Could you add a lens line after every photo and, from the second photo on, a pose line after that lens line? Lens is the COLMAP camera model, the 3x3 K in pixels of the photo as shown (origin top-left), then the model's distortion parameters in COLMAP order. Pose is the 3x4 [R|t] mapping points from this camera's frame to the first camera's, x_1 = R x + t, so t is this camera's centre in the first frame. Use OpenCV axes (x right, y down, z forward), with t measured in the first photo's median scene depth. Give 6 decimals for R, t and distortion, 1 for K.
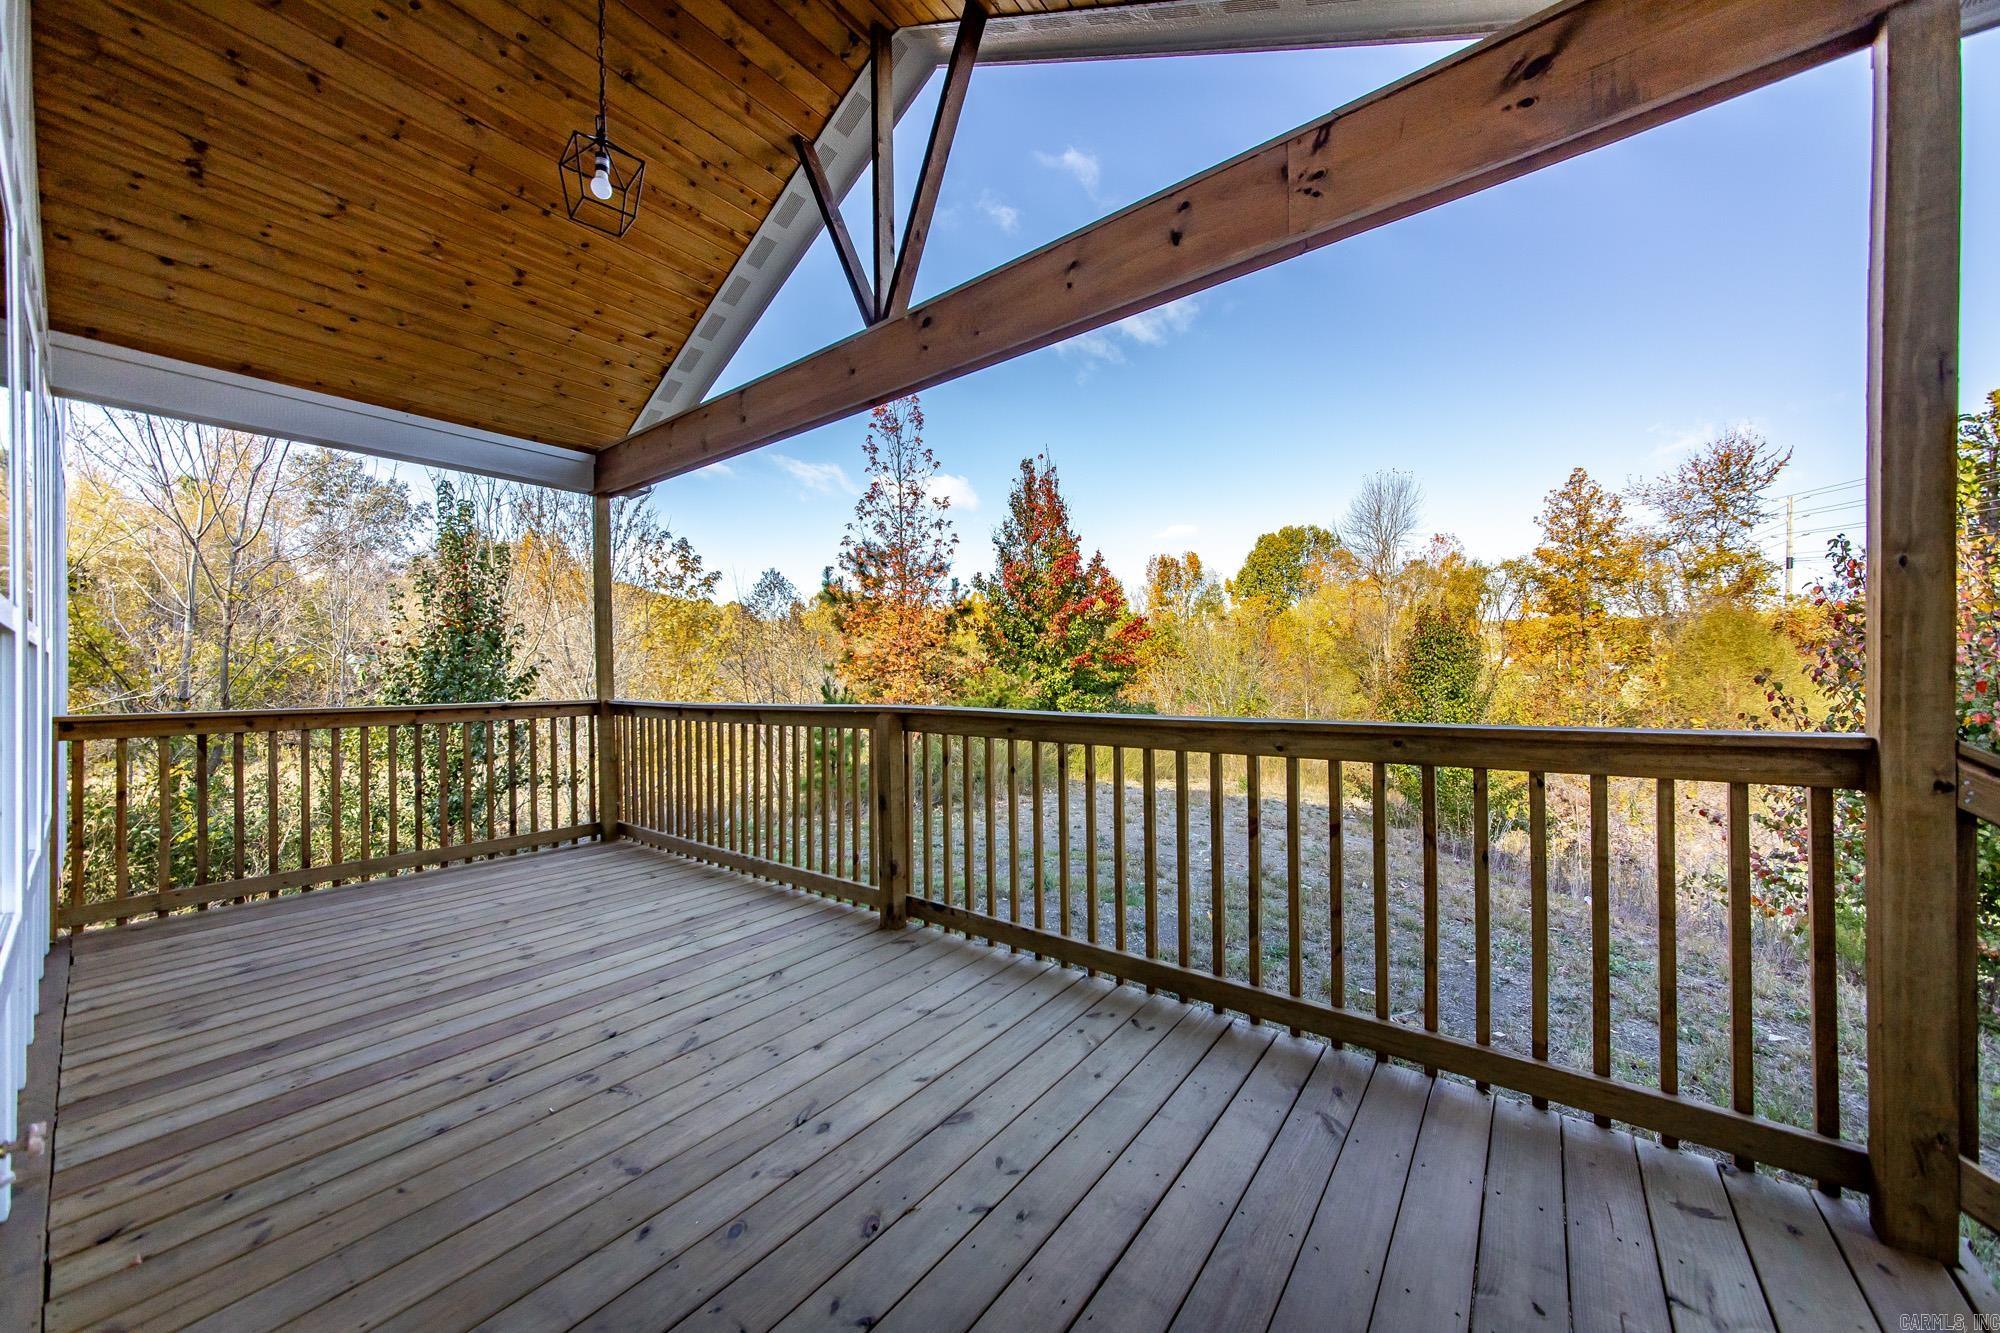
lens RADIAL K [[714.2, 0, 987.8], [0, 714.2, 669.0], [0, 0, 1]] dist [-0.002908, 0.002775]
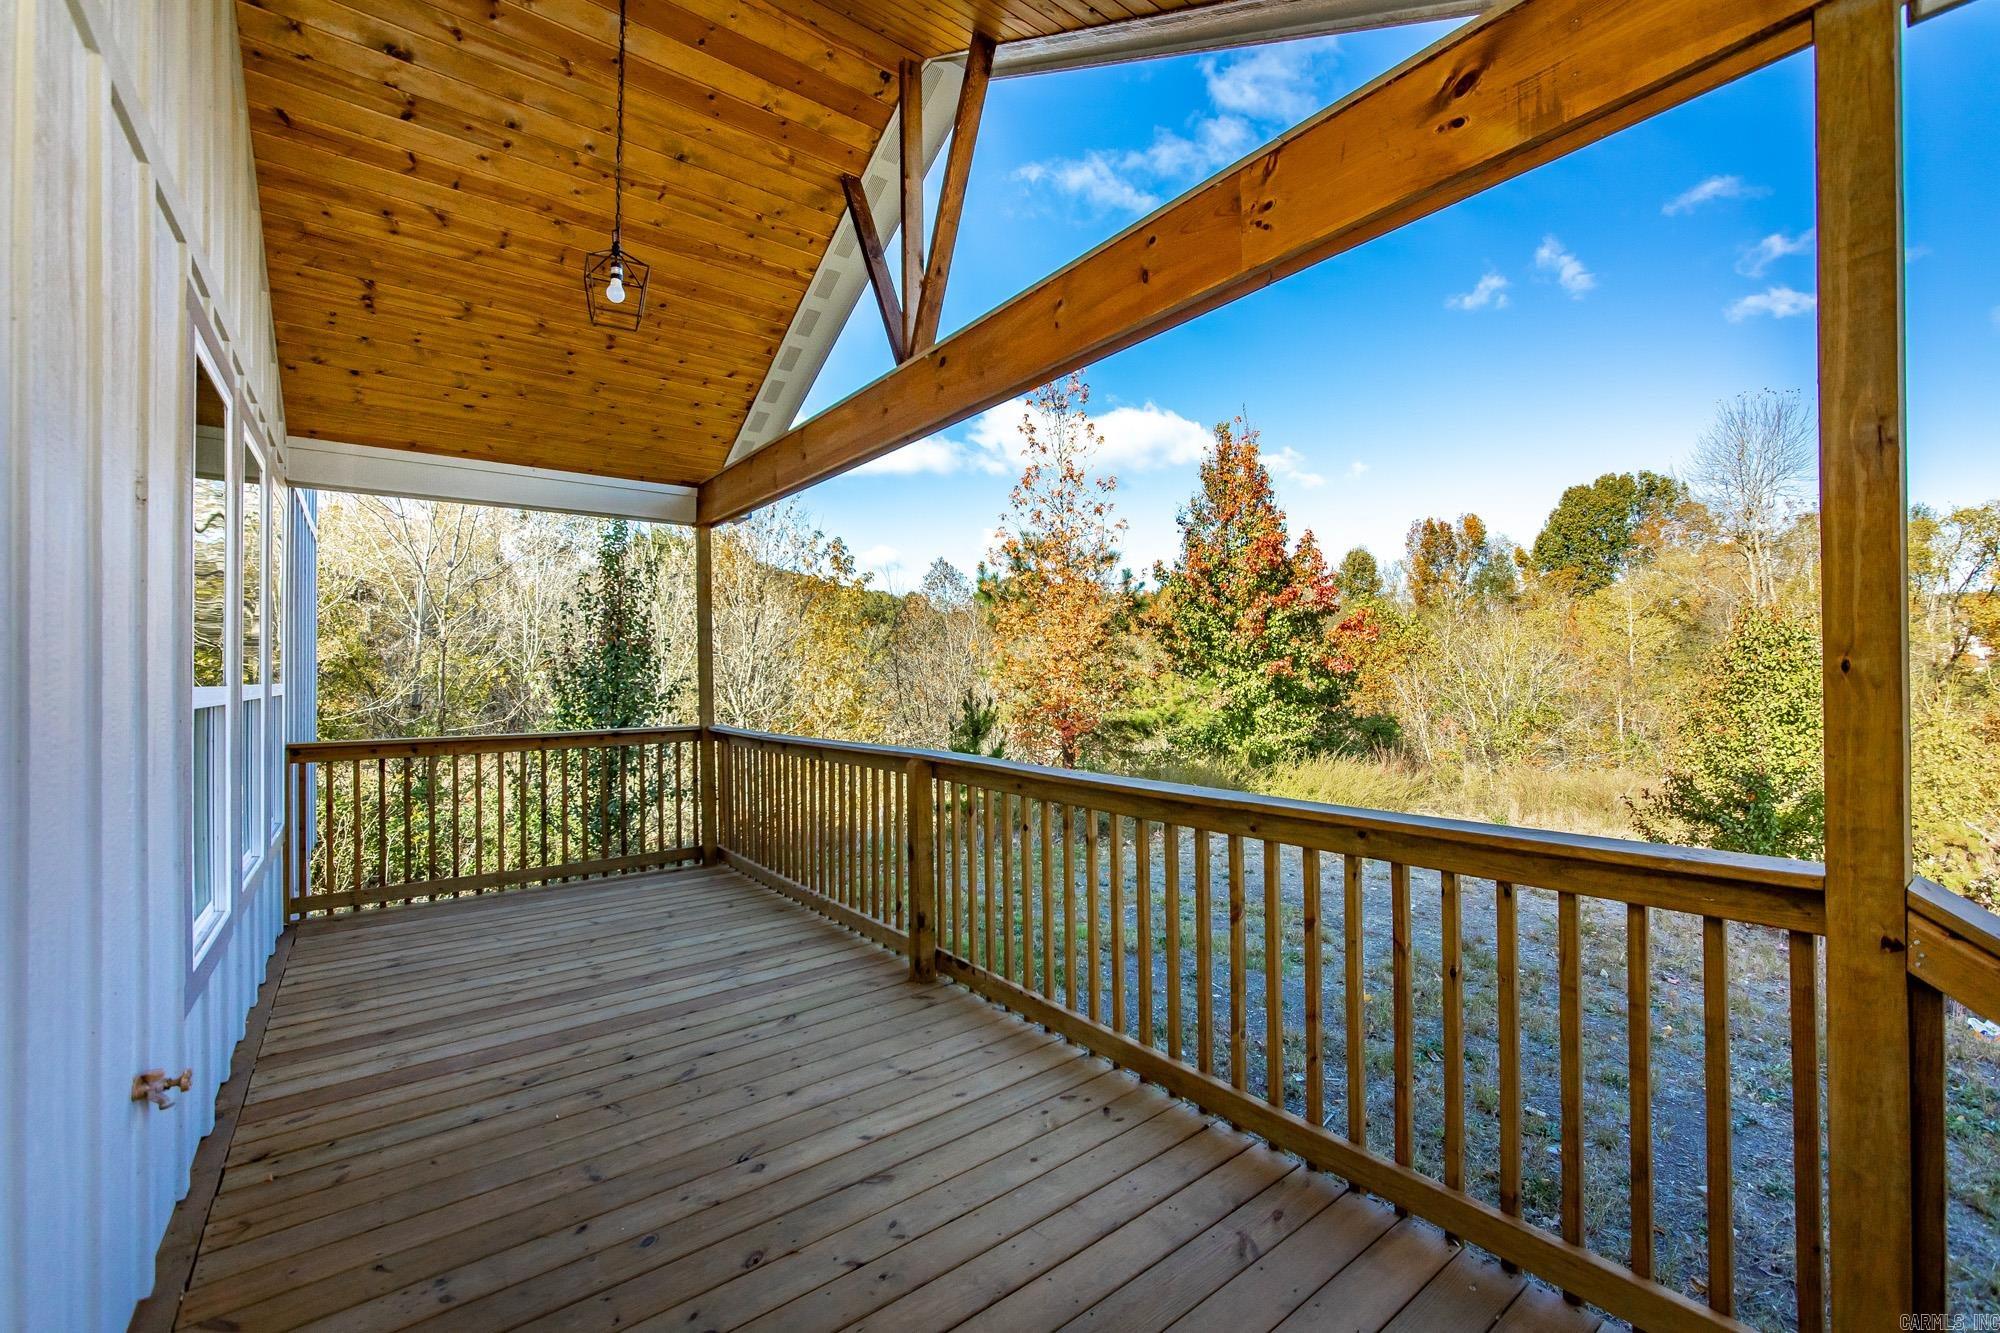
lens RADIAL K [[825.2, 0, 967.4], [0, 825.2, 662.9], [0, 0, 1]] dist [-0.012892, -0.000366]
pose [[0.965427, -0.005756, -0.260611, 0.222885], [0.003768, 0.999960, -0.008127, -0.061518], [0.260648, 0.006864, 0.965410, -0.067821]]
